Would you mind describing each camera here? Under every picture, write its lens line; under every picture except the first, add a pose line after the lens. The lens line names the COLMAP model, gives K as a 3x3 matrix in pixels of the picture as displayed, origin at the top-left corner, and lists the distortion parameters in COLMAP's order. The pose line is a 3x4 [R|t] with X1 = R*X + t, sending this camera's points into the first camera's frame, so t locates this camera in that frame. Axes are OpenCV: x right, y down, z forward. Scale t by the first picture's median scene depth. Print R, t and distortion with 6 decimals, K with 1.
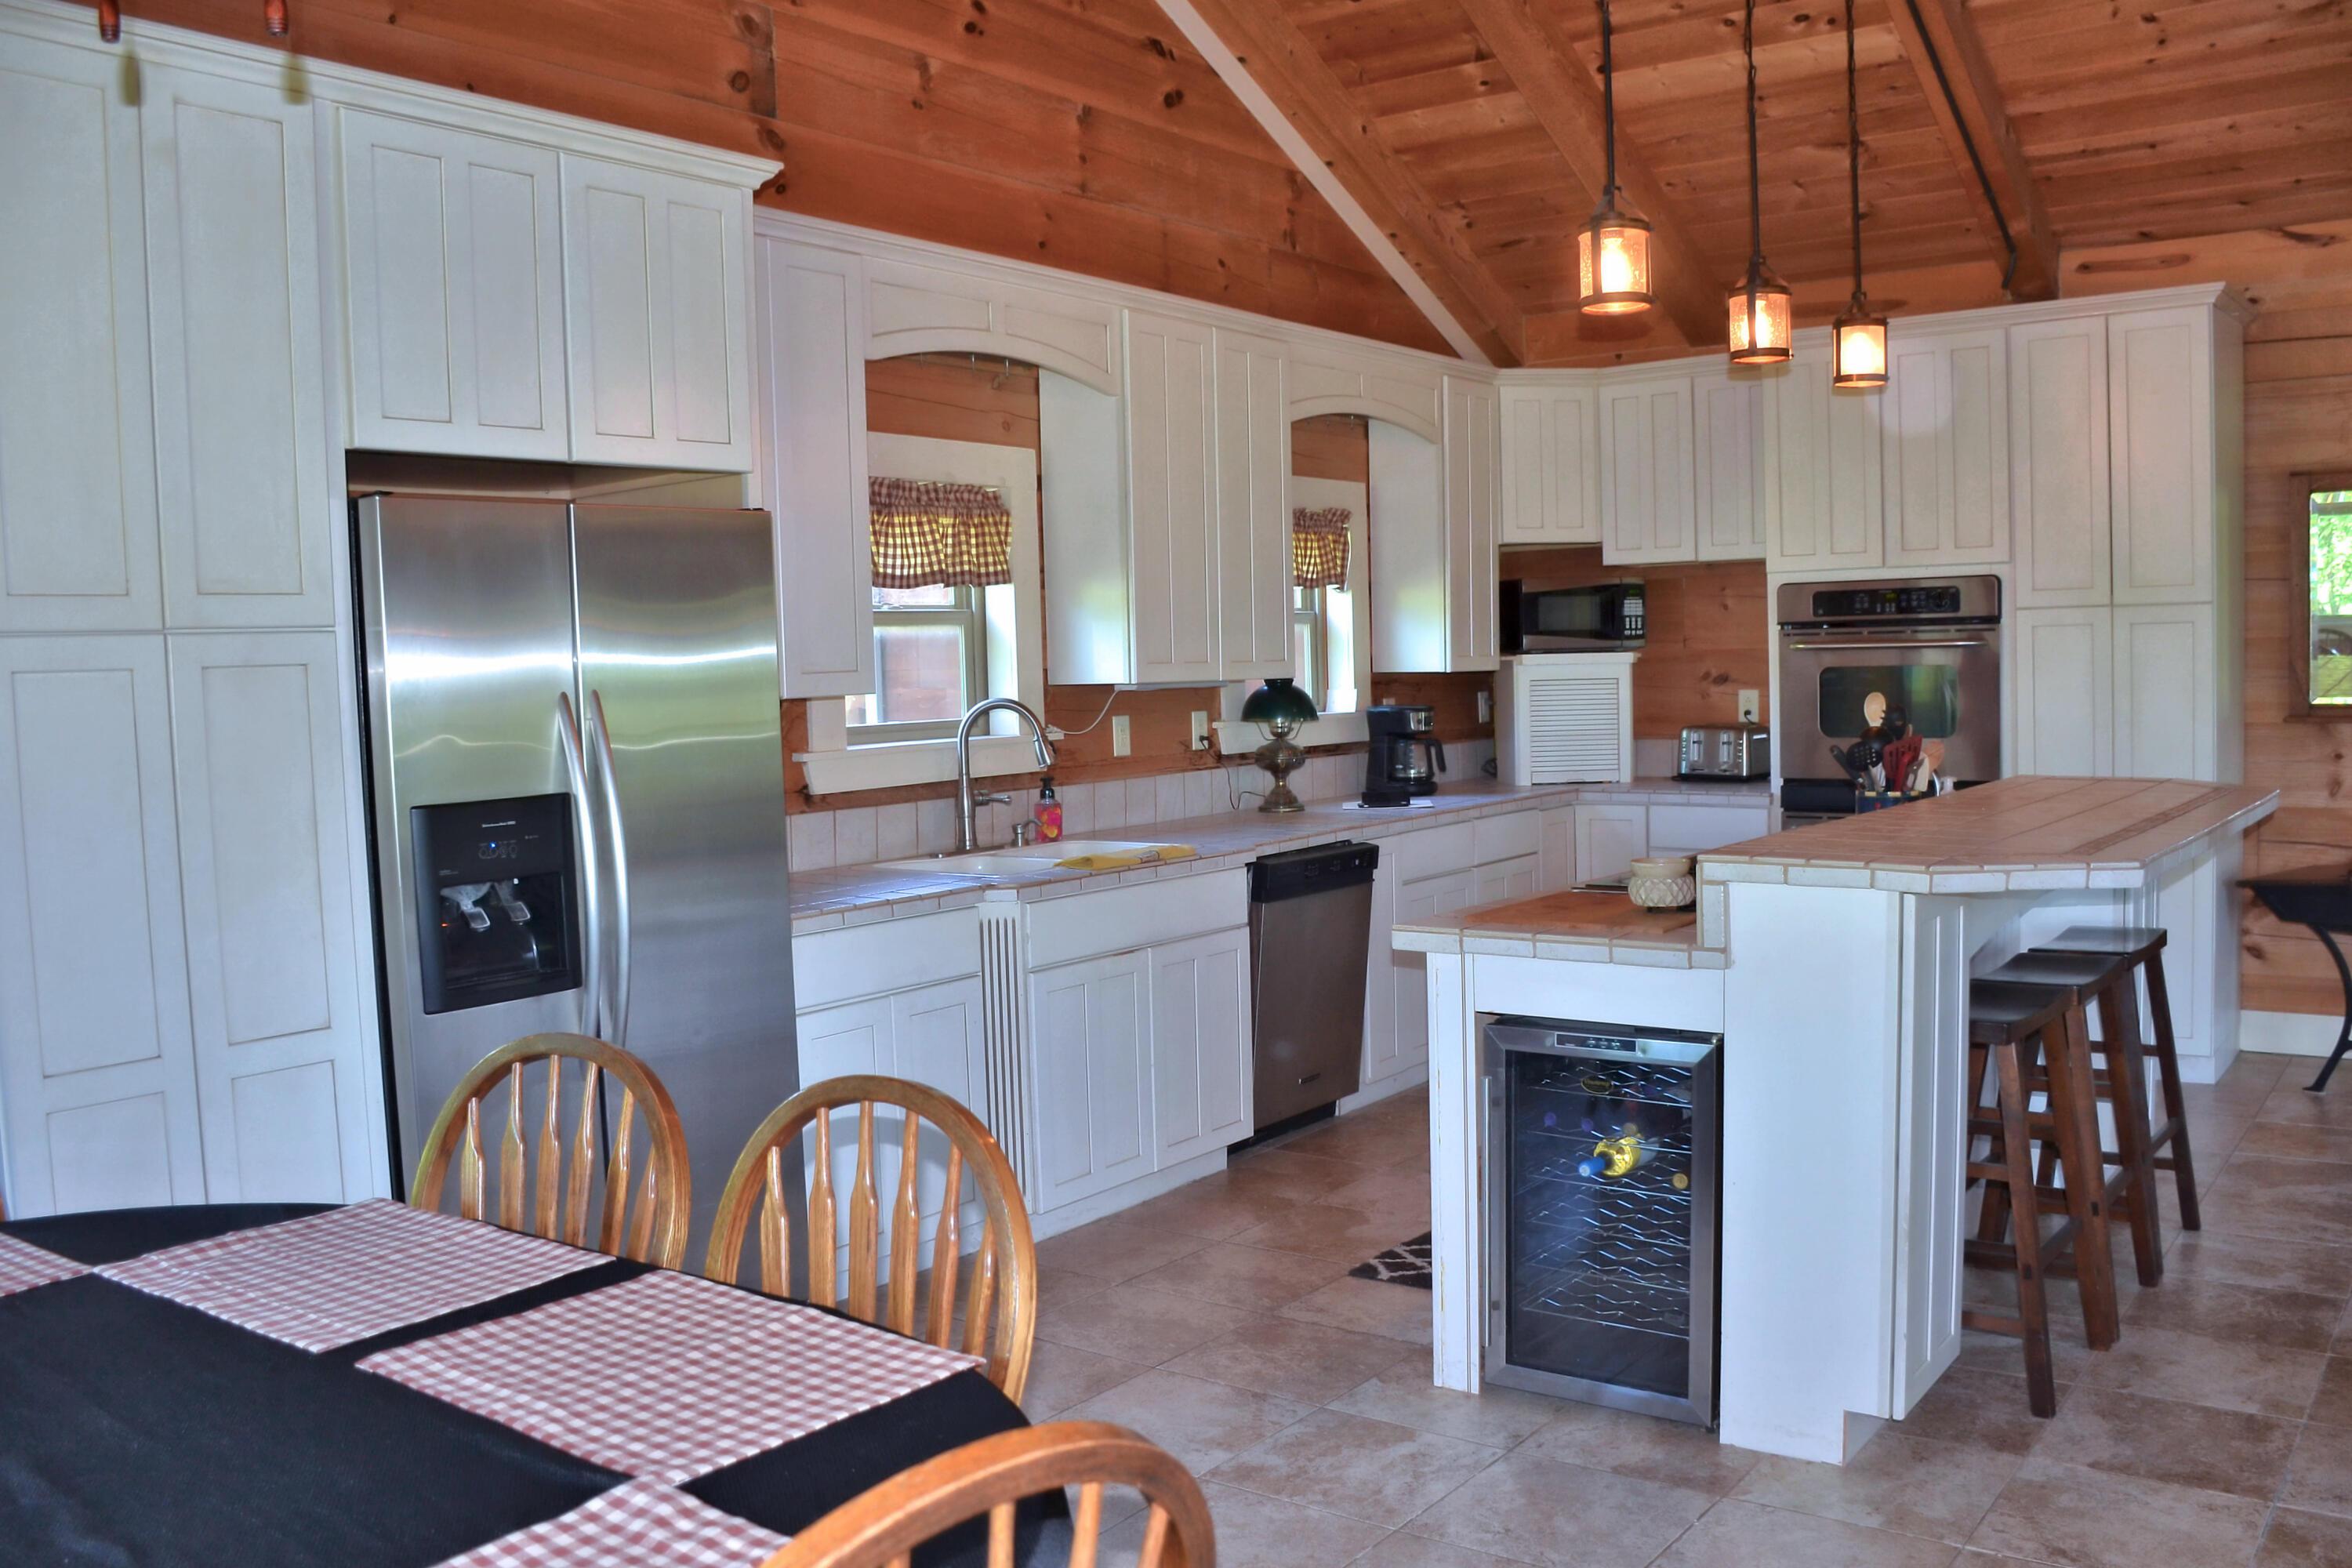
lens RADIAL K [[1909.6, 0, 1176.0], [0, 1909.6, 784.0], [0, 0, 1]] dist [-0.119480, 0.012104]
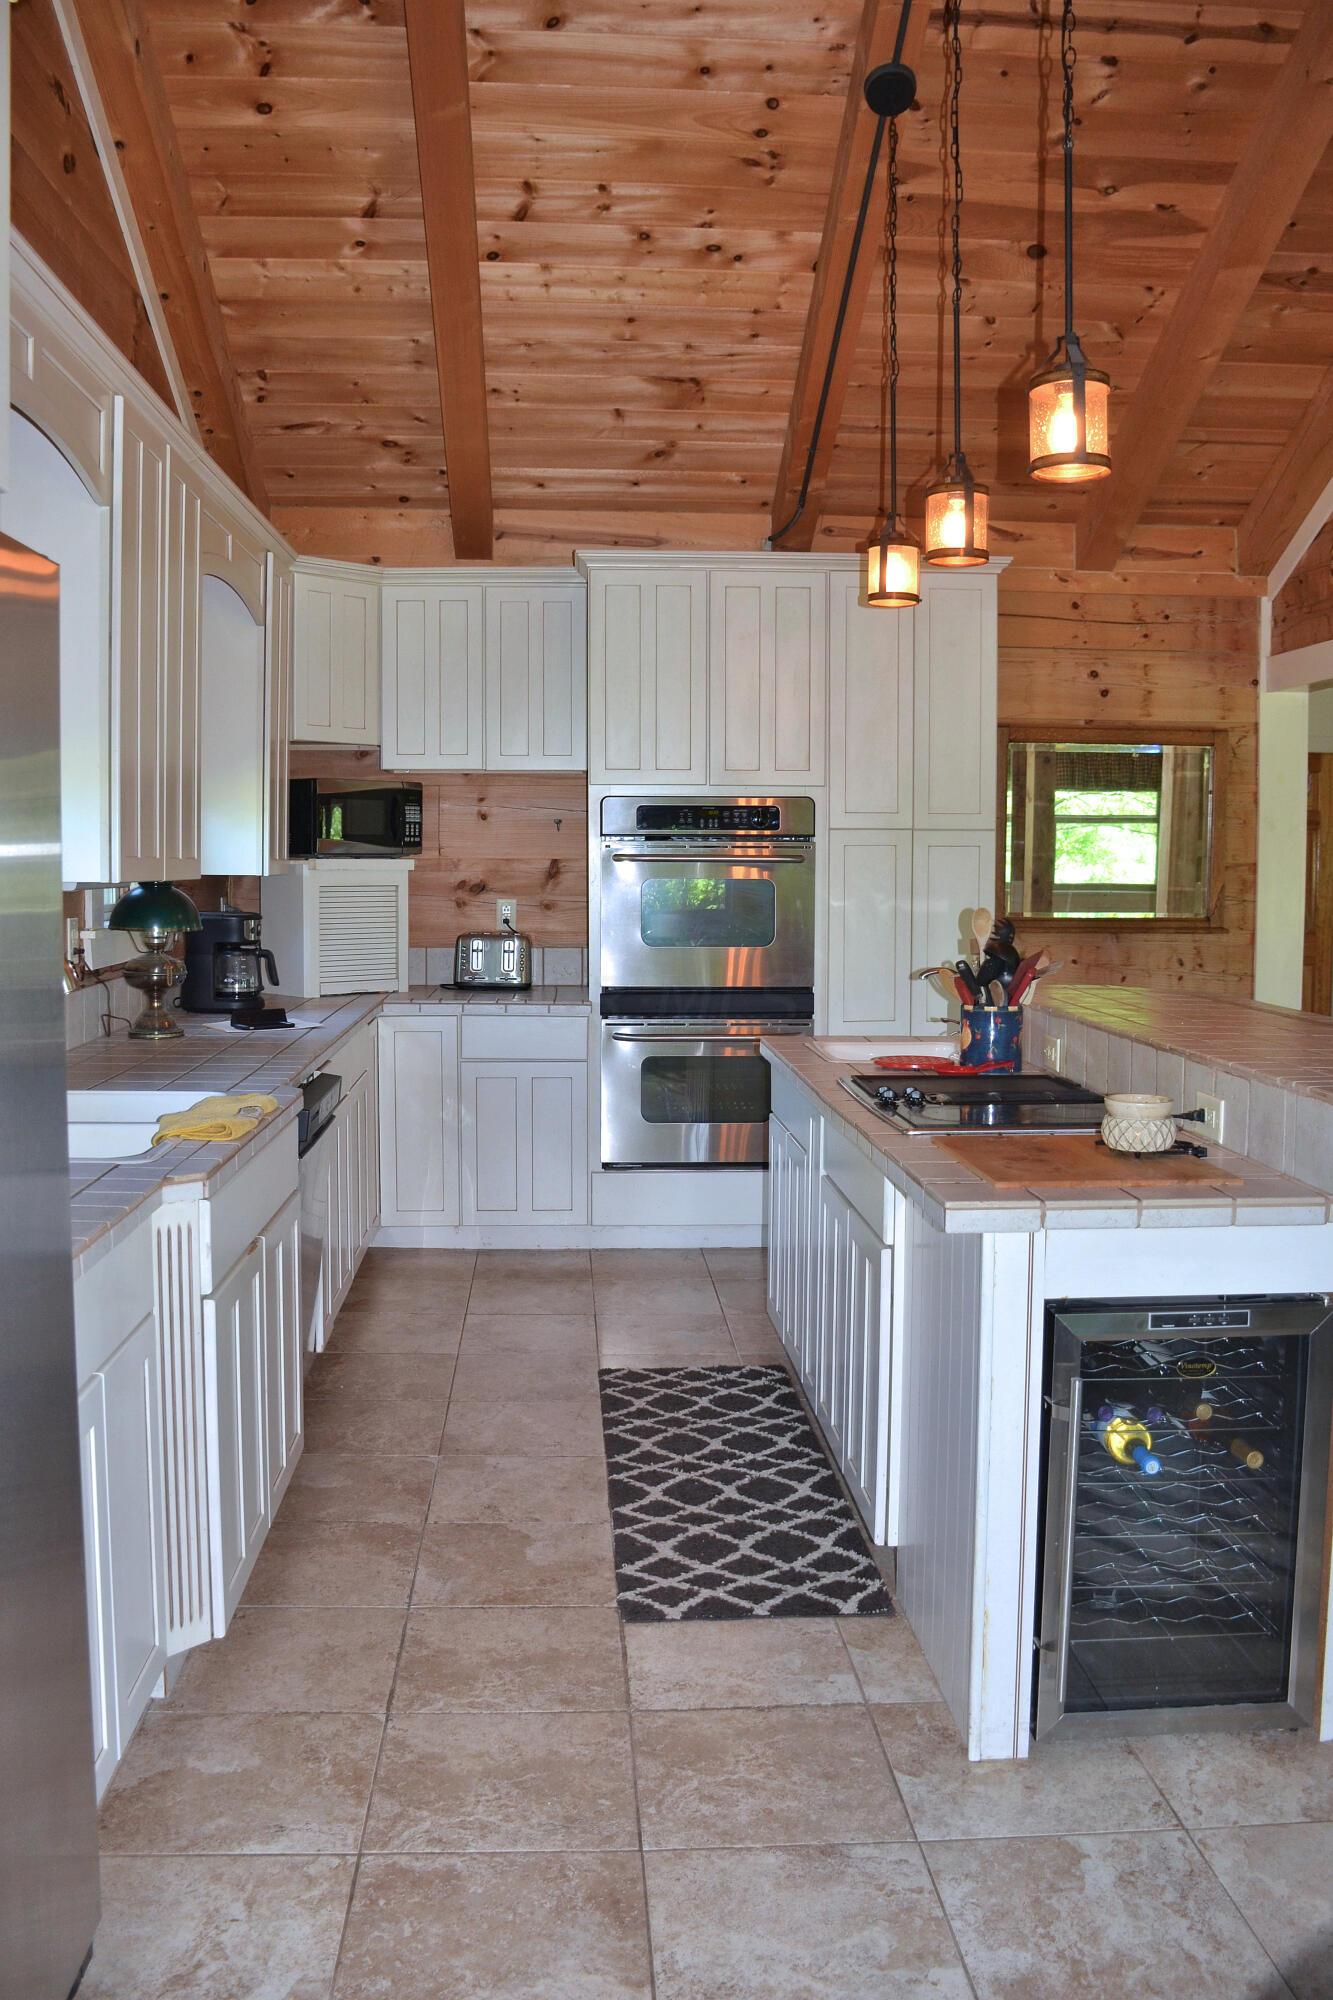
lens RADIAL K [[1623.8, 0, 664.8], [0, 1623.8, 959.9], [0, 0, 1]] dist [-0.119480, 0.012104]
pose [[0.778291, -0.007659, 0.627858, -0.215382], [0.014187, 0.999885, -0.005390, -0.012922], [-0.627744, 0.013103, 0.778310, 0.309198]]
